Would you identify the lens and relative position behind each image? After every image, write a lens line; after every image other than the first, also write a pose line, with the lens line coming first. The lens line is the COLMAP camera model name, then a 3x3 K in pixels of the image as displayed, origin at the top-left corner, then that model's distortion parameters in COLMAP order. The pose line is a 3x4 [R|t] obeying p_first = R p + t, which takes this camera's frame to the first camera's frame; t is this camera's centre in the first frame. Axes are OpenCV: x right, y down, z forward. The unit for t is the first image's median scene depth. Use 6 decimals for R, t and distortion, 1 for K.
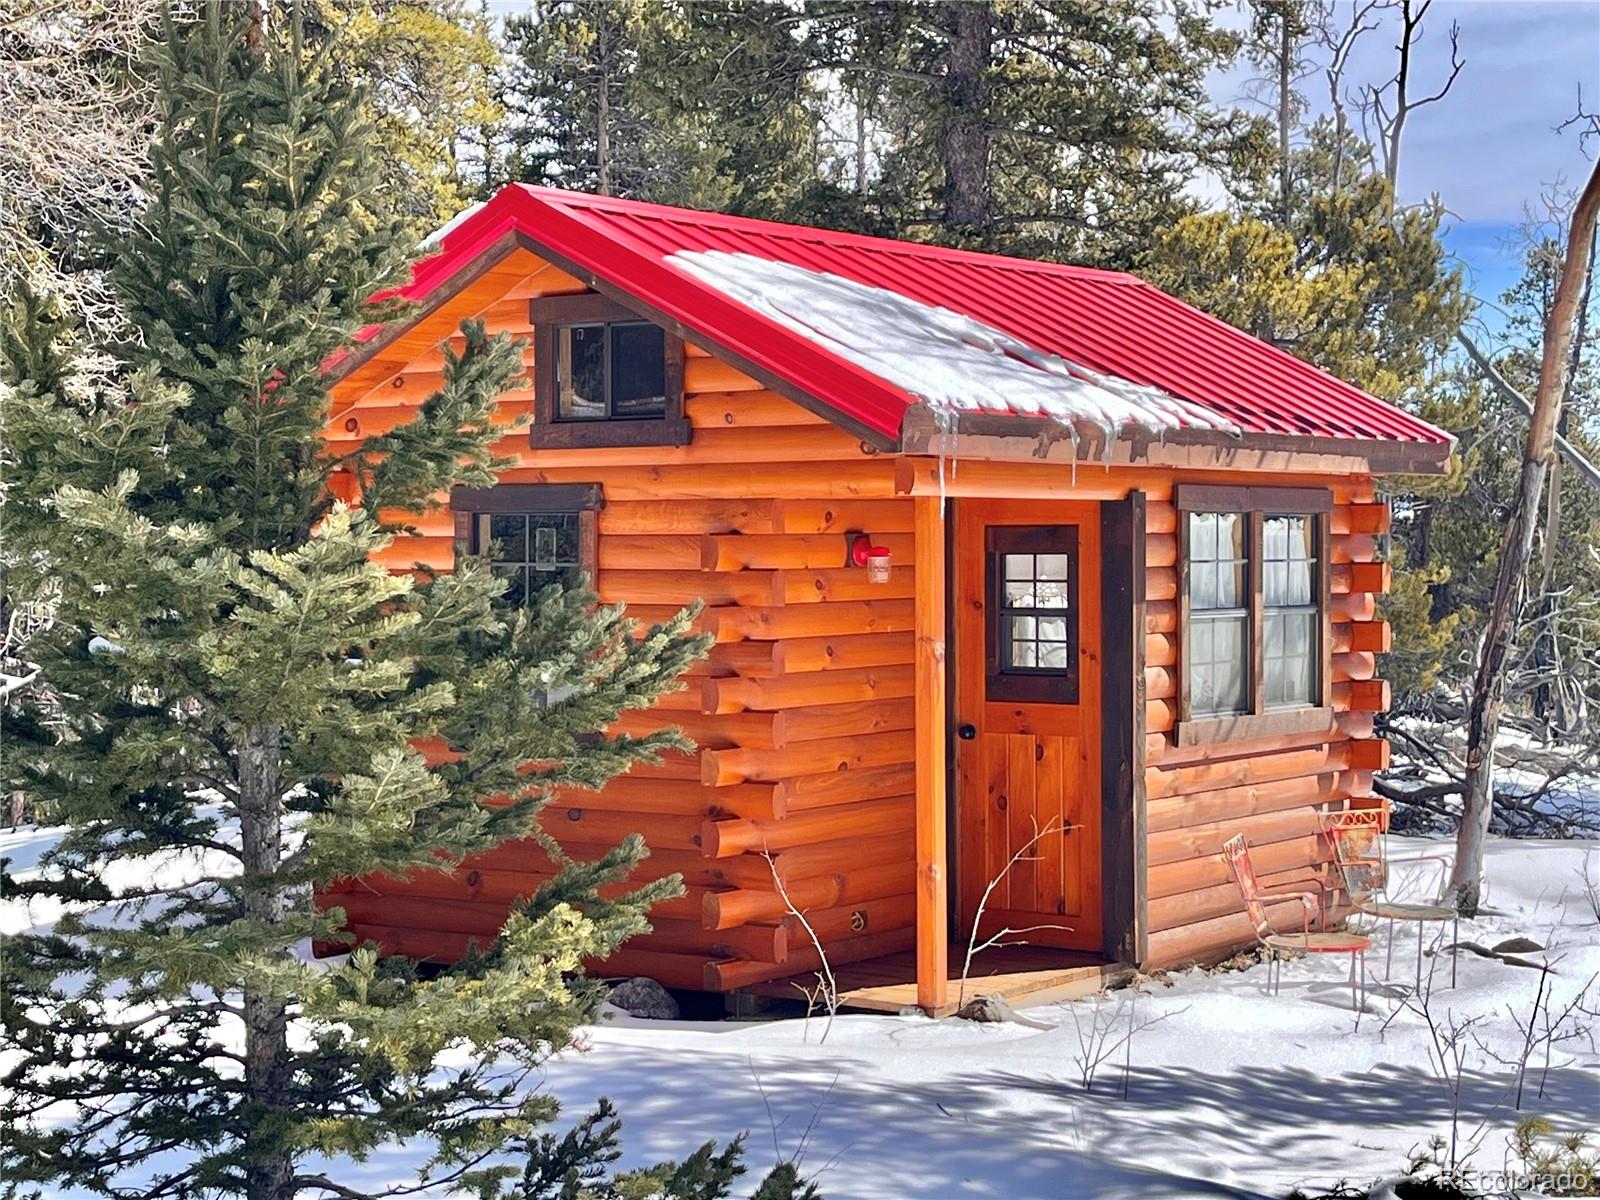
lens RADIAL K [[2856.1, 0, 801.5], [0, 2856.1, 594.0], [0, 0, 1]] dist [0.130663, 0.000000]
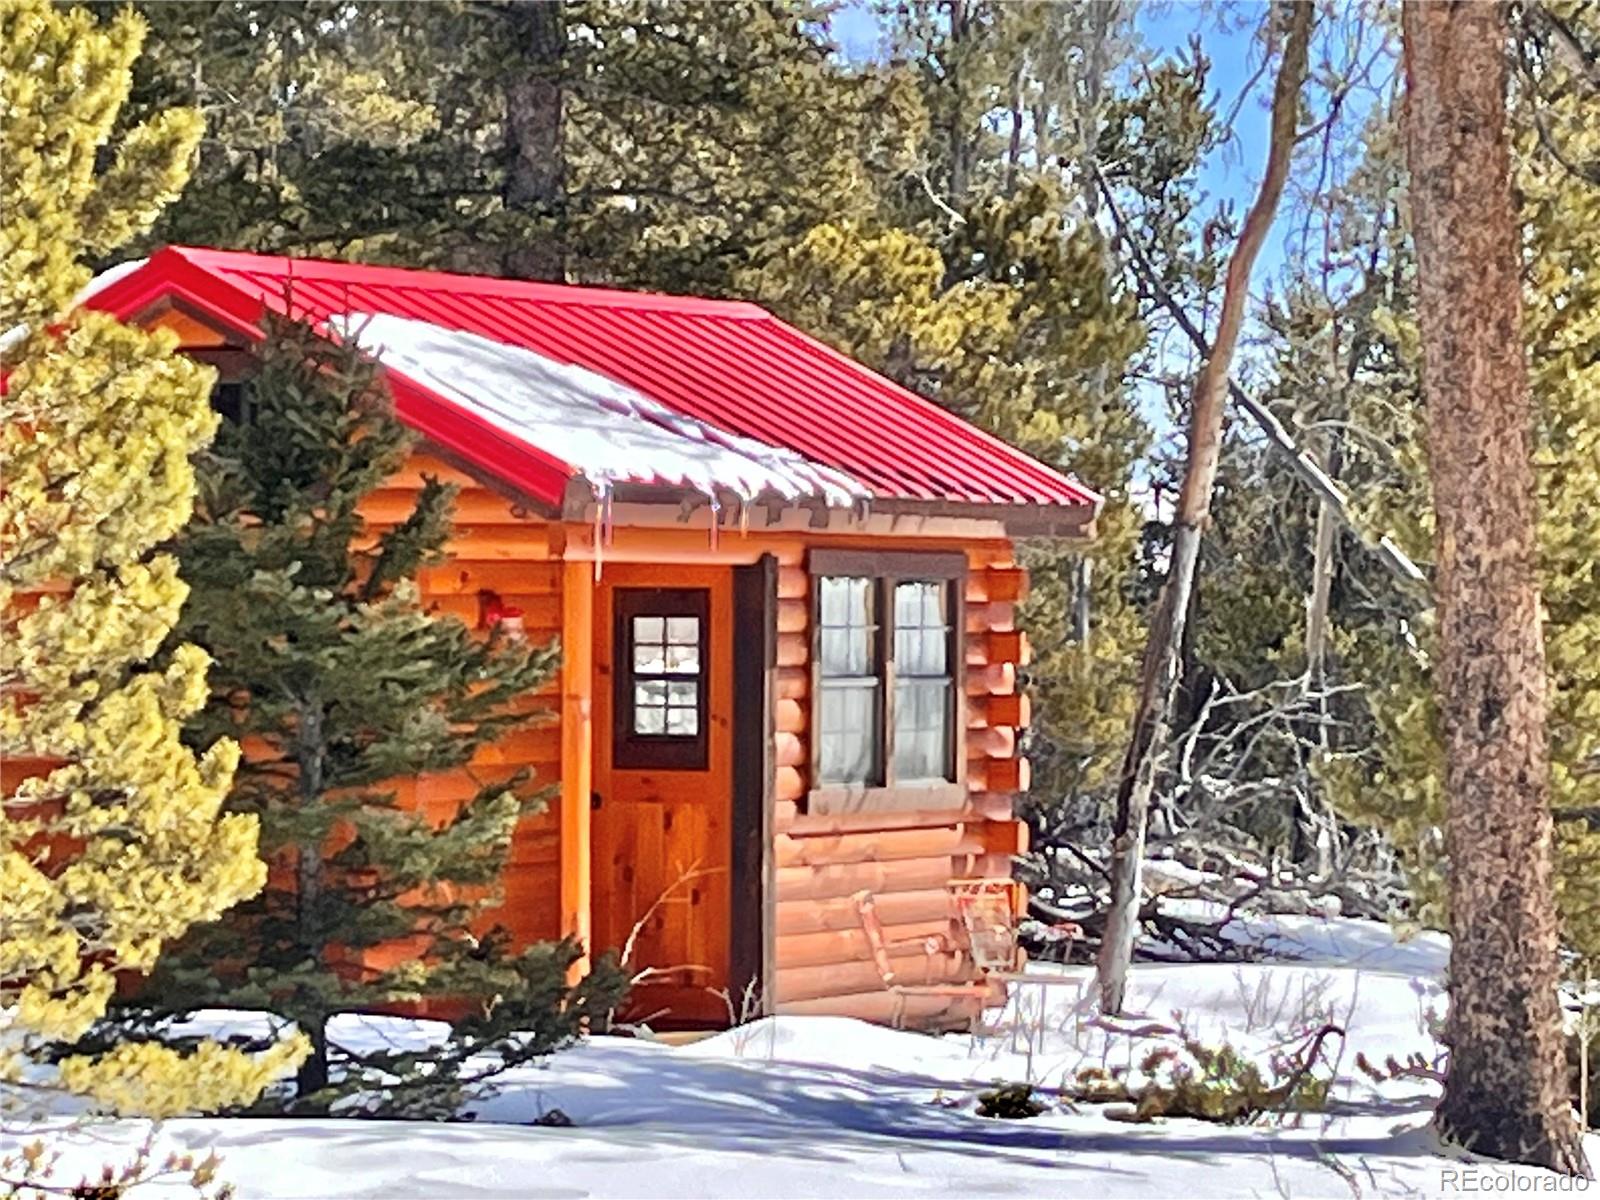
lens RADIAL K [[6102.6, 0, 800.0], [0, 6102.6, 600.9], [0, 0, 1]] dist [-0.063743, 0.000000]
pose [[0.990517, 0.012471, 0.136825, -0.156806], [-0.009868, 0.999758, -0.019686, 0.020822], [-0.137038, 0.018149, 0.990400, -1.062786]]
